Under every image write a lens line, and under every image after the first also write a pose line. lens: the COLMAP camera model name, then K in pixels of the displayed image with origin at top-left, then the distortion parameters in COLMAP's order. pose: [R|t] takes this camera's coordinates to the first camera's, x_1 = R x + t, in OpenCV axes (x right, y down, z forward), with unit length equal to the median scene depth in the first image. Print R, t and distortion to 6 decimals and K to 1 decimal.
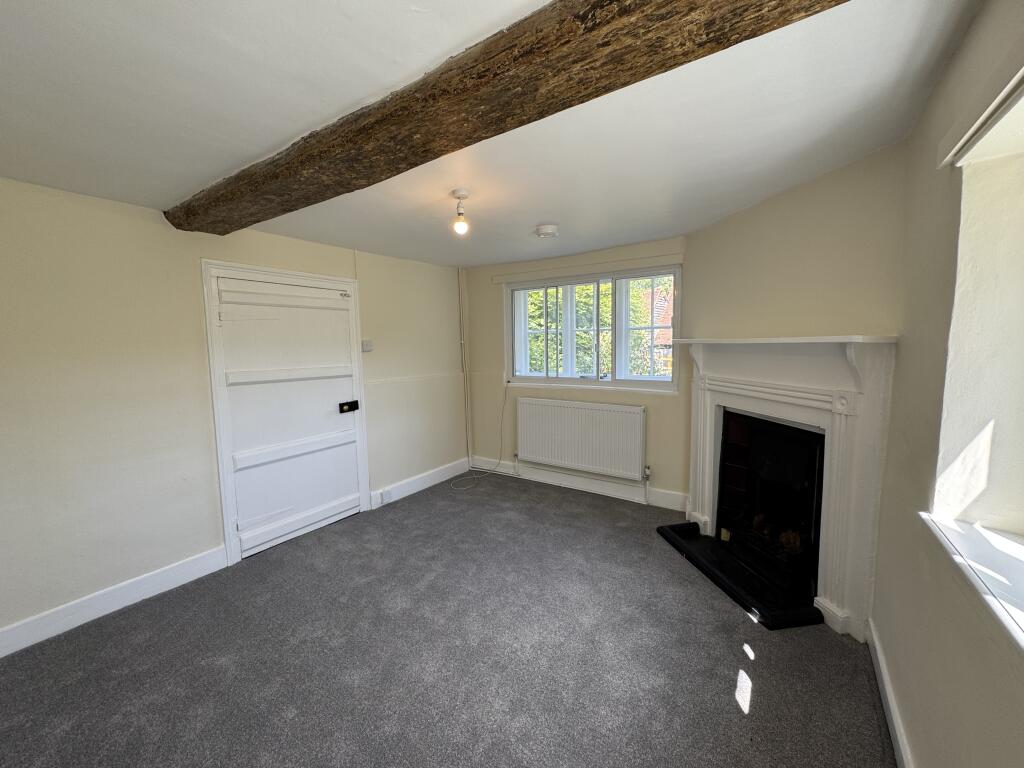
lens RADIAL K [[411.8, 0, 514.6], [0, 411.8, 383.8], [0, 0, 1]] dist [-0.002252, -0.000439]
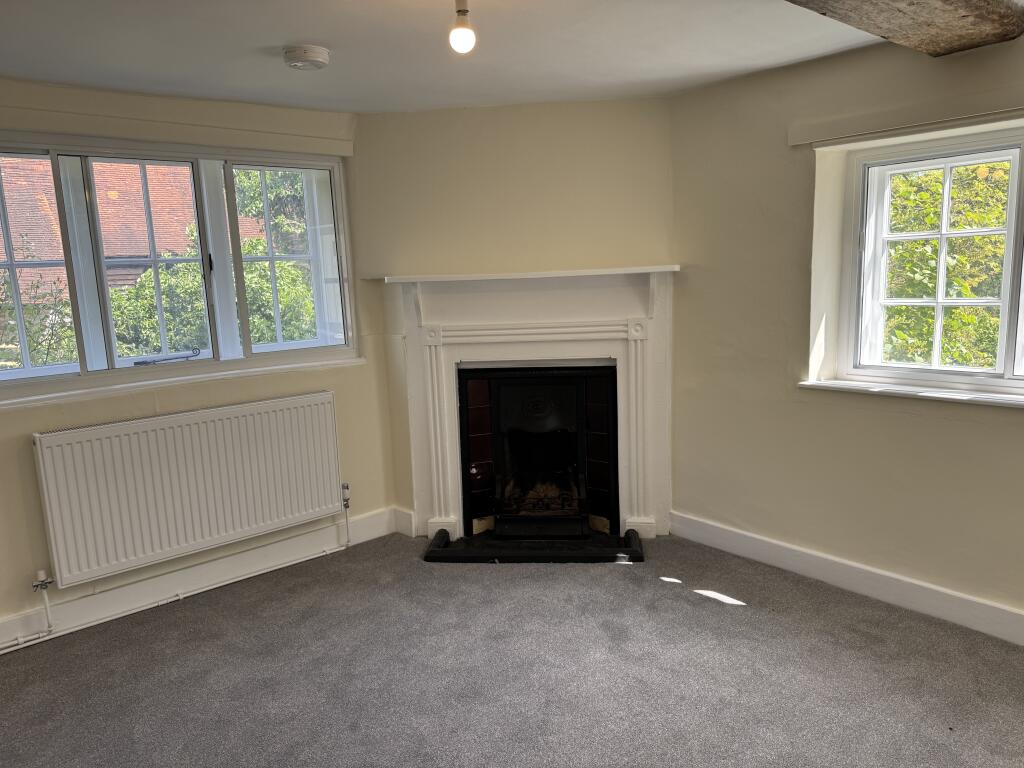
lens RADIAL K [[709.6, 0, 516.0], [0, 709.6, 388.5], [0, 0, 1]] dist [0.030530, -0.007072]
pose [[0.252185, -0.156414, 0.954954, -0.718253], [0.127952, 0.983575, 0.127312, -0.053100], [-0.959182, 0.090082, 0.268057, 0.544459]]
